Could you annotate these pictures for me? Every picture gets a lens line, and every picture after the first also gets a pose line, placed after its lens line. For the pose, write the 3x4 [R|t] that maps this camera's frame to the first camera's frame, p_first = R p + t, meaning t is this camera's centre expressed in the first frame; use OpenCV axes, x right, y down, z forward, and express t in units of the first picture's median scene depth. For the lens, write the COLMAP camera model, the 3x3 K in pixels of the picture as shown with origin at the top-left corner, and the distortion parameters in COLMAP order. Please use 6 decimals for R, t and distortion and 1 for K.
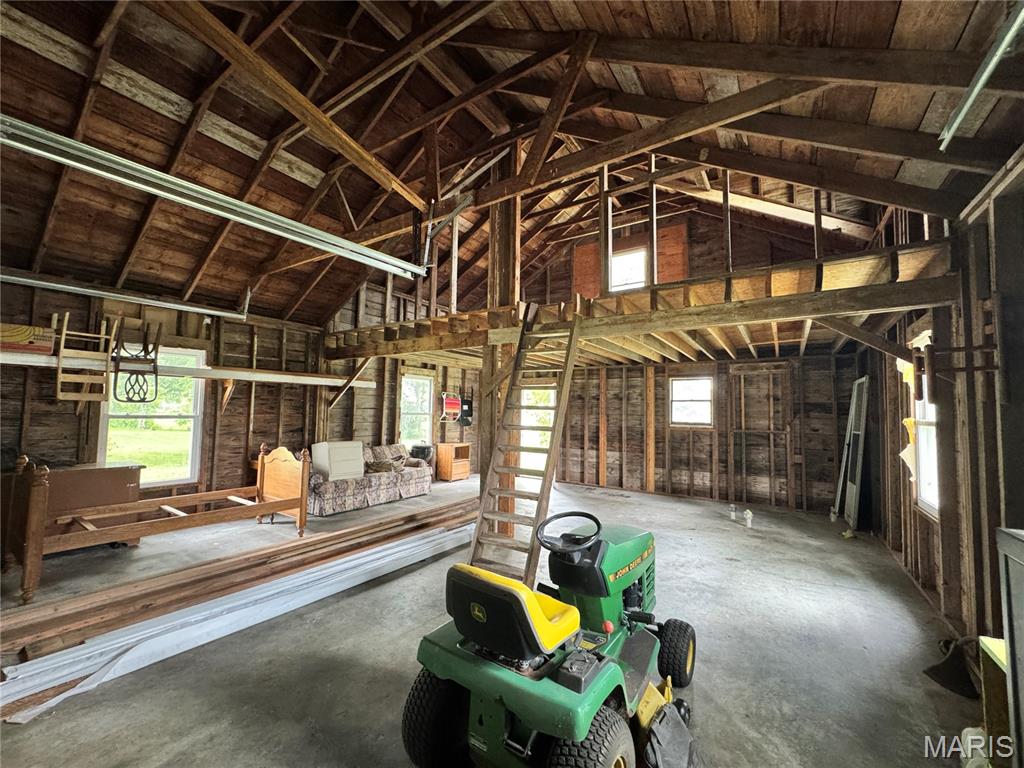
lens RADIAL K [[408.4, 0, 512.0], [0, 408.4, 384.0], [0, 0, 1]] dist [-0.002494, -0.000060]
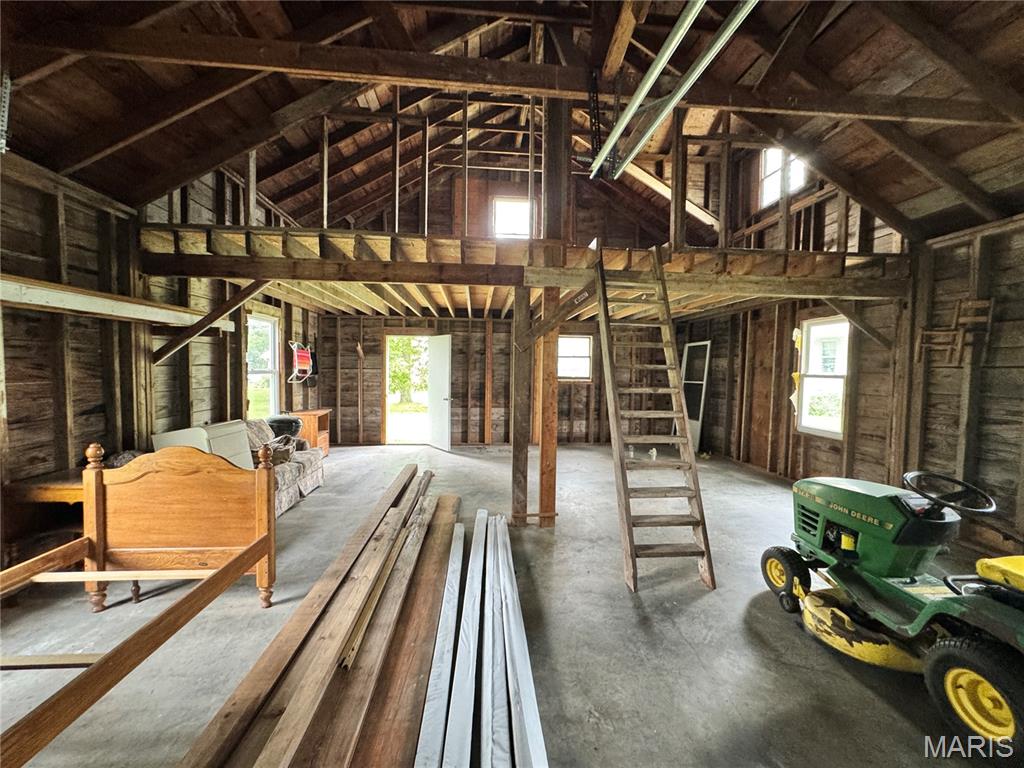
lens RADIAL K [[408.4, 0, 512.0], [0, 408.4, 384.0], [0, 0, 1]] dist [-0.002494, -0.000060]
pose [[0.780822, -0.032562, 0.623904, -0.367311], [-0.040077, 0.993973, 0.102033, 0.008113], [-0.623466, -0.104674, 0.774811, 0.248879]]
